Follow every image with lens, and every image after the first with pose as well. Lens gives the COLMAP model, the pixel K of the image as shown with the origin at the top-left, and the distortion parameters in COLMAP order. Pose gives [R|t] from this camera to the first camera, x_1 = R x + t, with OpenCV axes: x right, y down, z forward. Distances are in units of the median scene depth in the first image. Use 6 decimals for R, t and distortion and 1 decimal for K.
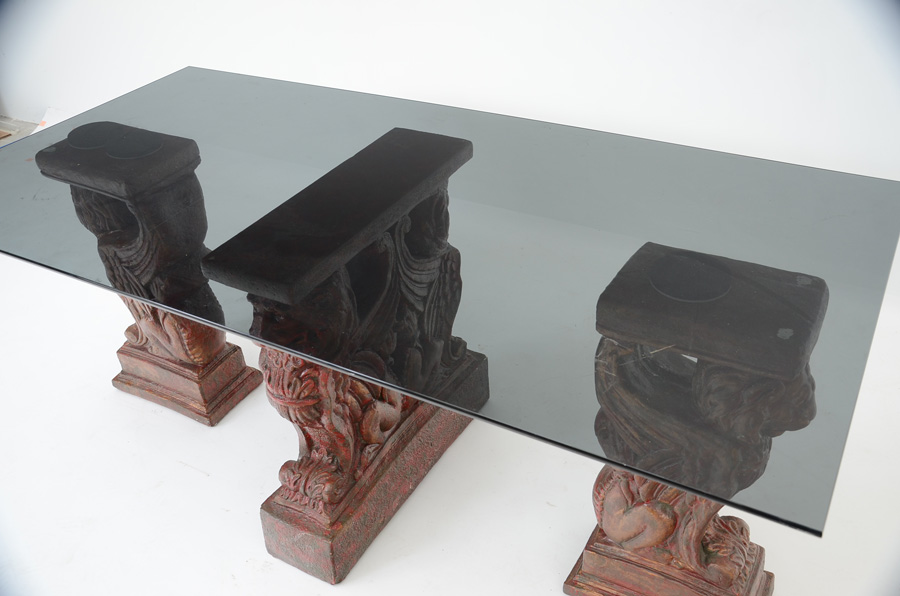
lens RADIAL K [[833.3, 0, 450.0], [0, 833.3, 298.0], [0, 0, 1]] dist [0.000002, -0.000130]
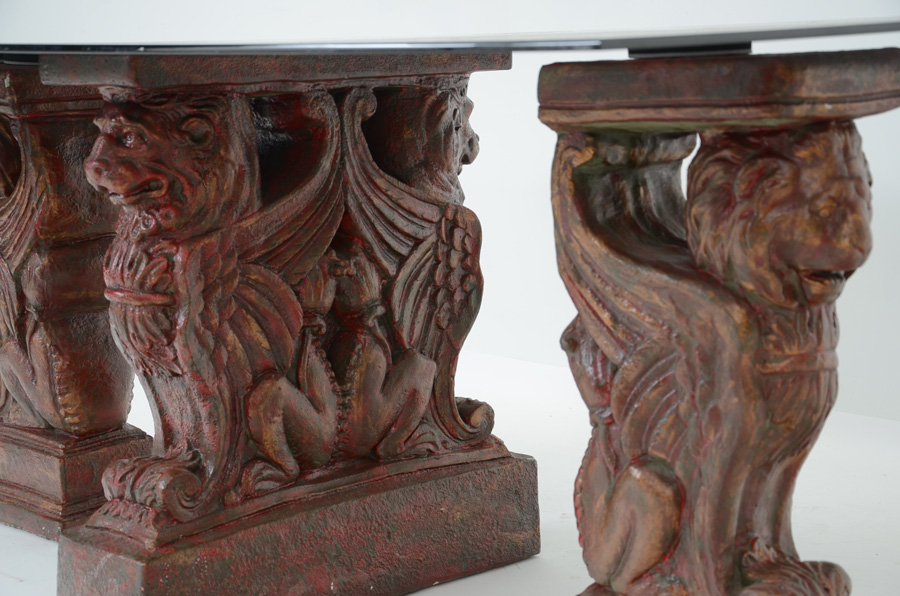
lens RADIAL K [[1804.2, 0, 450.4], [0, 1804.2, 300.3], [0, 0, 1]] dist [0.343812, 0.443274]
pose [[0.955308, 0.056543, -0.290153, 0.419220], [-0.180693, 0.888515, -0.421771, 0.620271], [0.233957, 0.455350, 0.859023, -0.151511]]
